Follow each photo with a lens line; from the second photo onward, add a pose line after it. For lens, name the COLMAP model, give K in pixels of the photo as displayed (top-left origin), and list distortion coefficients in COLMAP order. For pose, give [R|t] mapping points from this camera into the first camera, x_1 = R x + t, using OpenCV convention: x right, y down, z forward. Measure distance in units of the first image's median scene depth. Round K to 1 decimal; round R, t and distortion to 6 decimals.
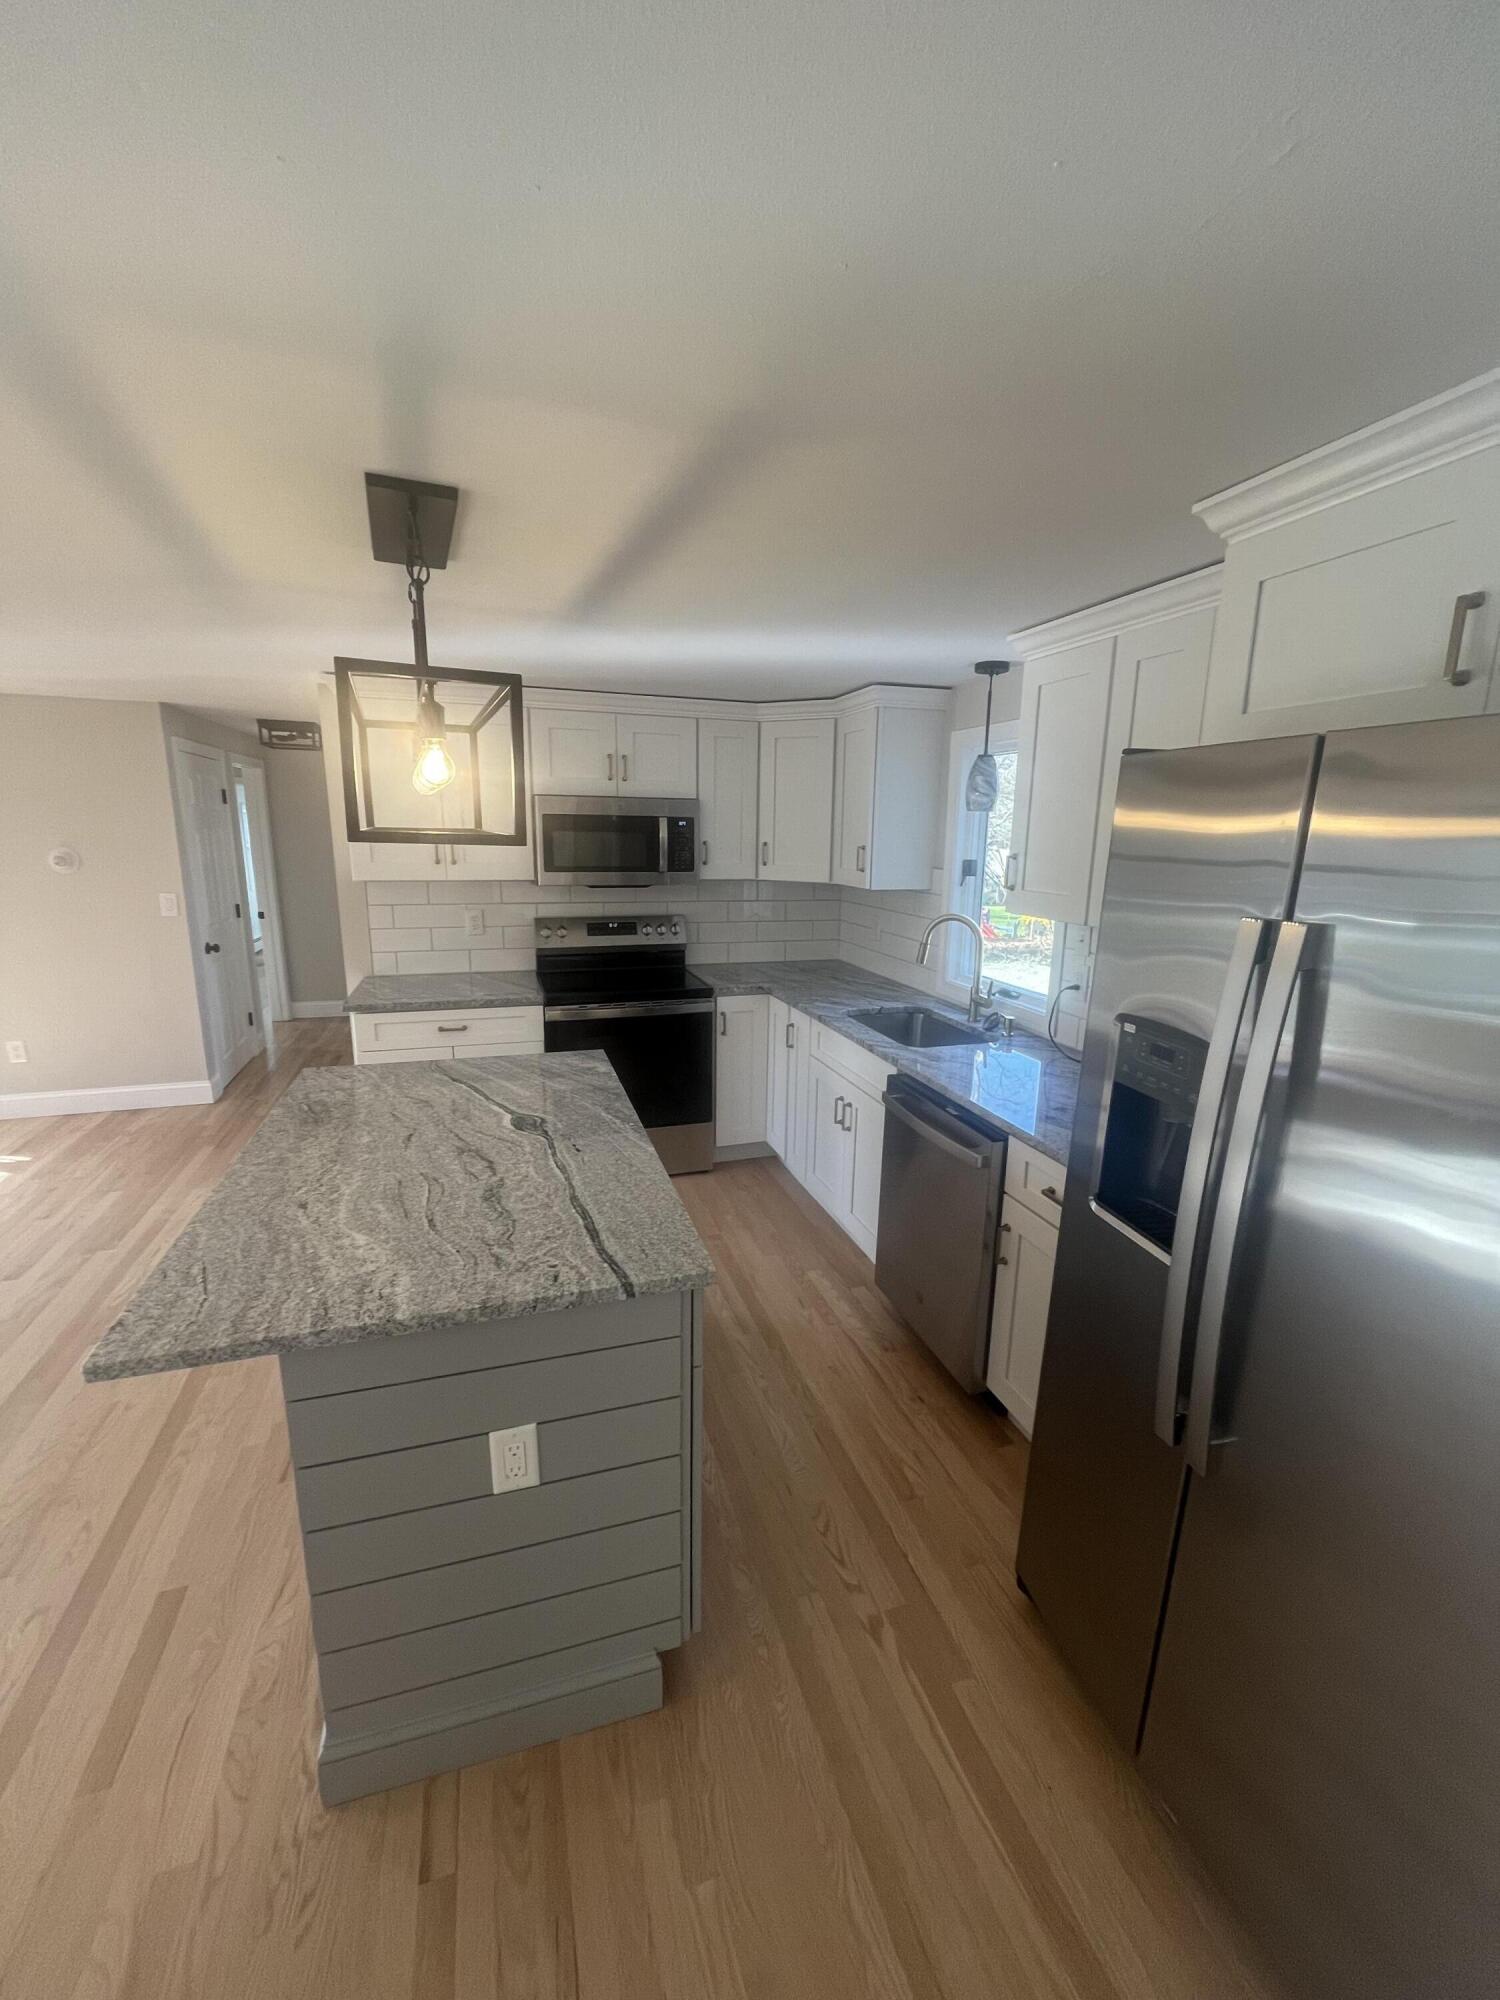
lens RADIAL K [[806.0, 0, 753.0], [0, 806.0, 1008.1], [0, 0, 1]] dist [-0.000546, 0.000470]
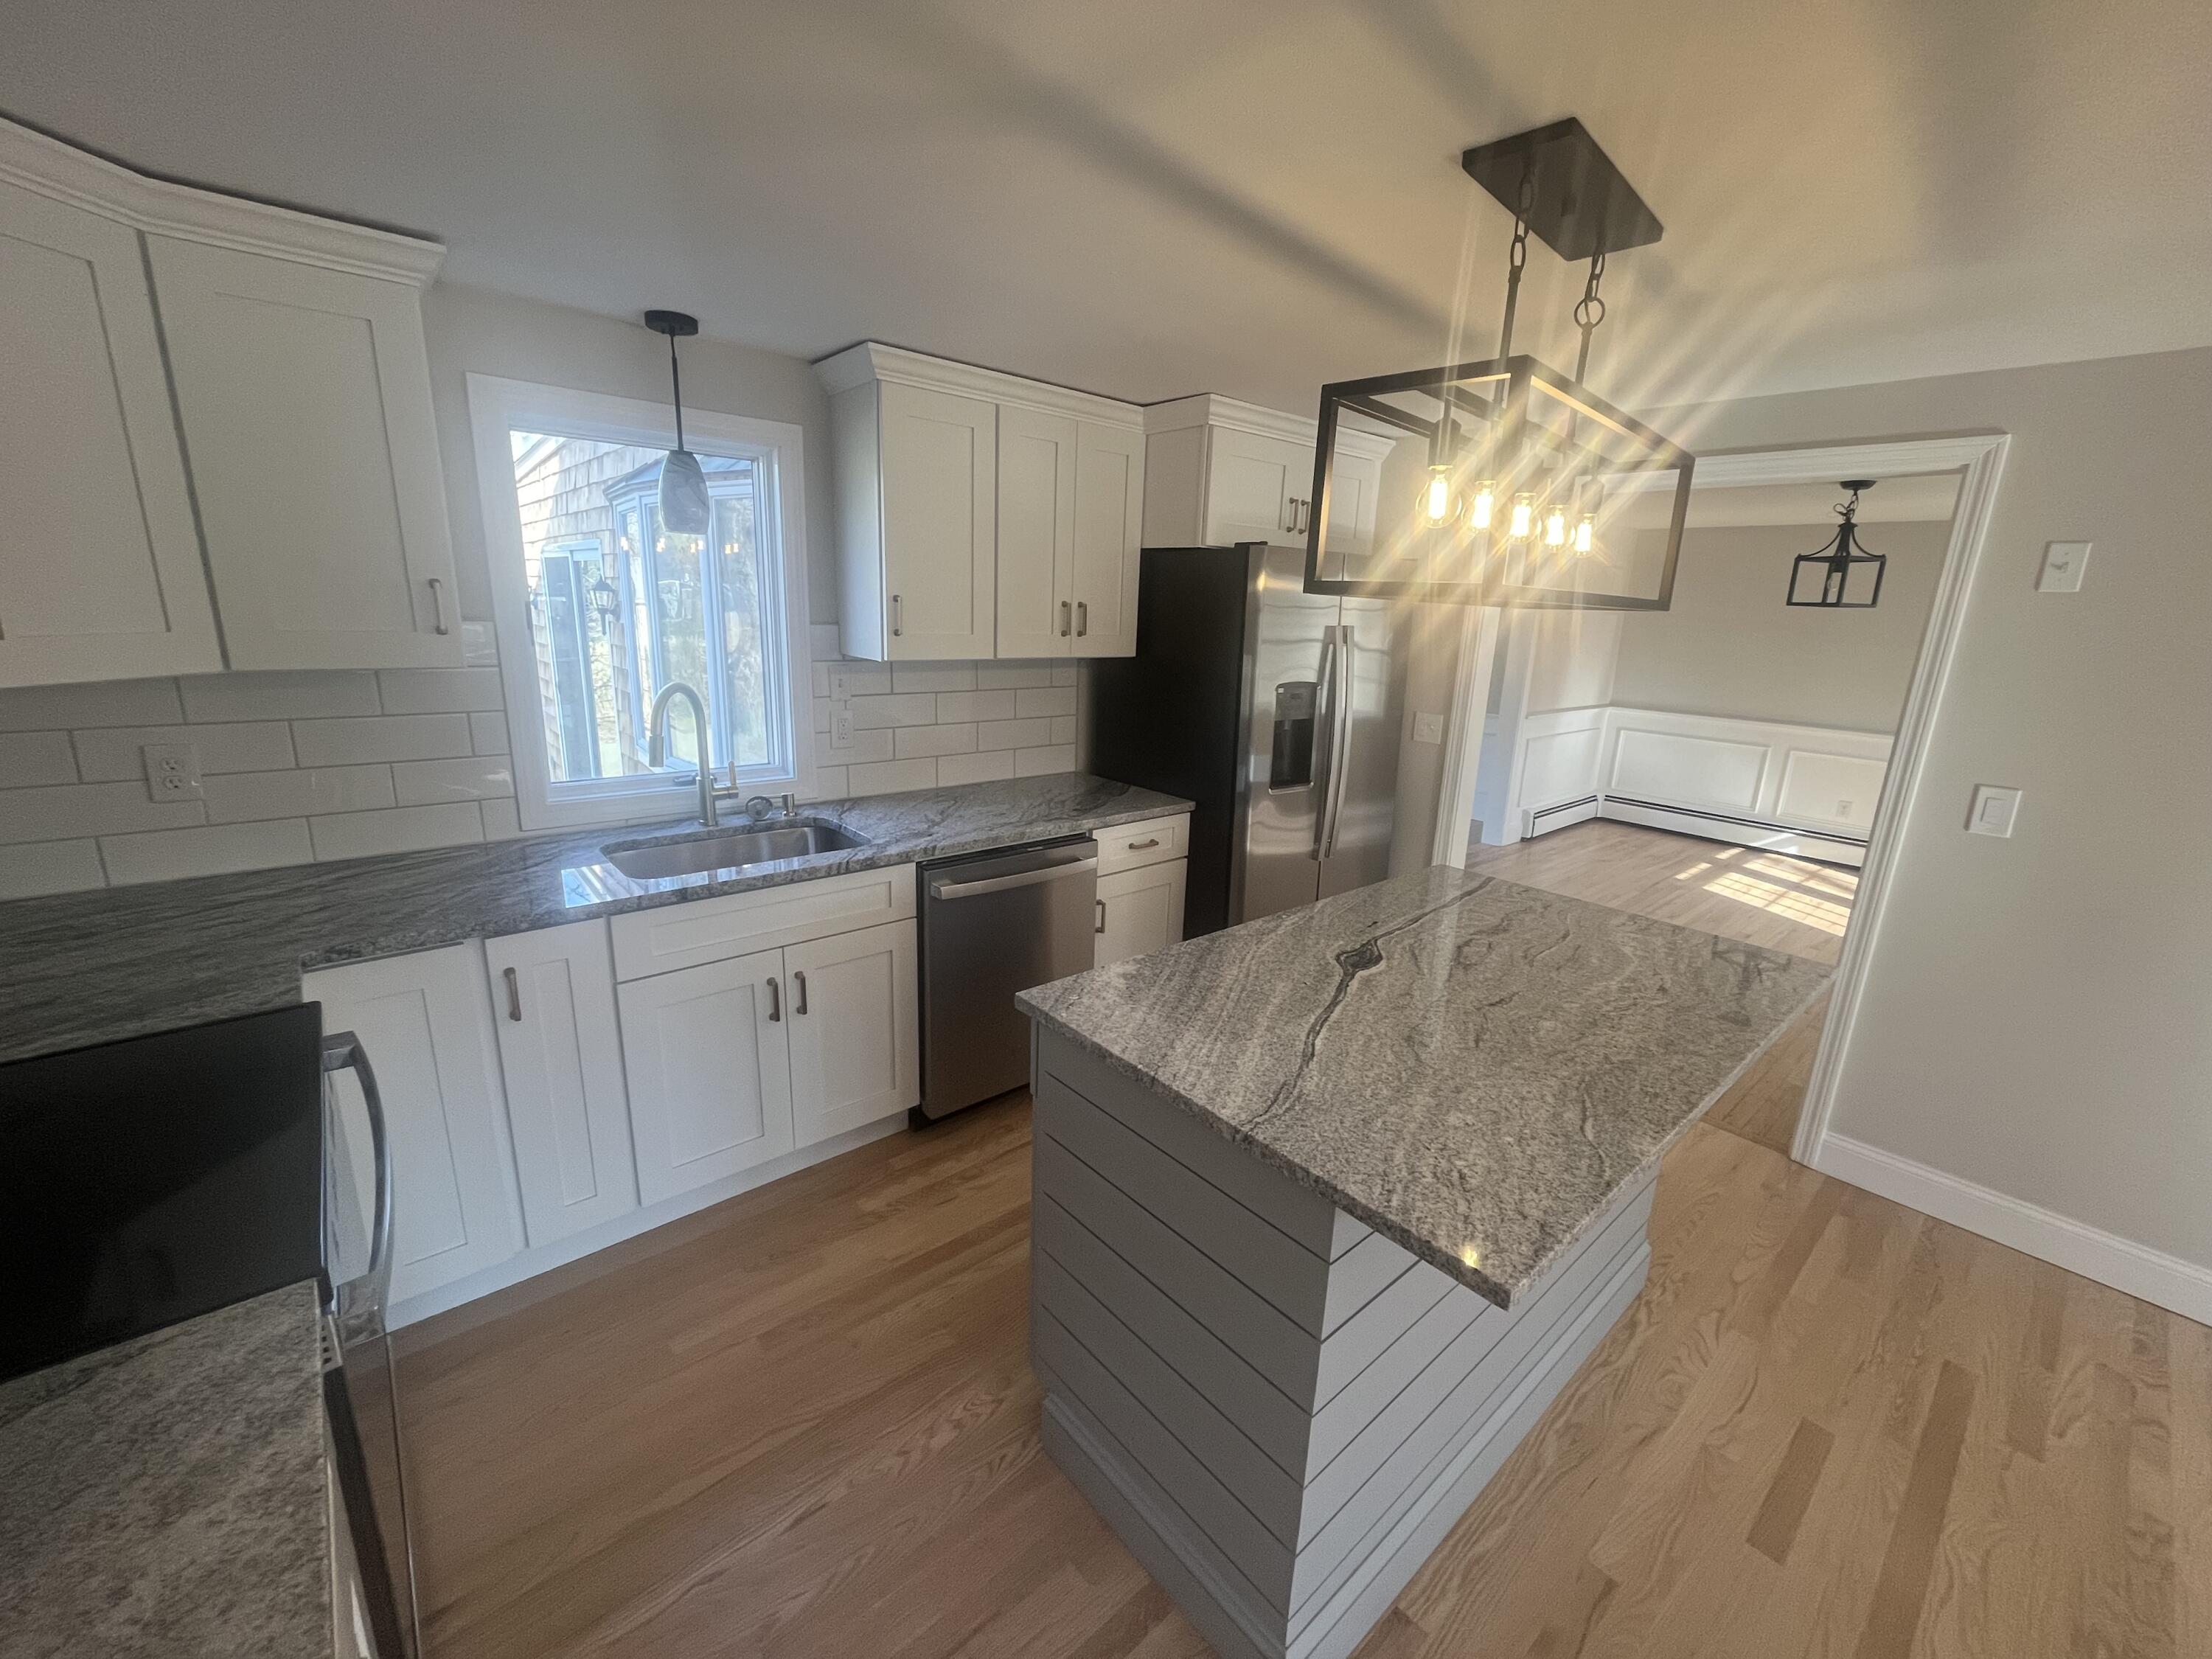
lens RADIAL K [[891.5, 0, 1115.3], [0, 891.5, 823.9], [0, 0, 1]] dist [-0.000546, 0.000470]
pose [[-0.391177, -0.253908, 0.884597, -1.031663], [0.155971, 0.928994, 0.335623, -0.349753], [-0.907003, 0.269260, -0.323799, 1.625922]]
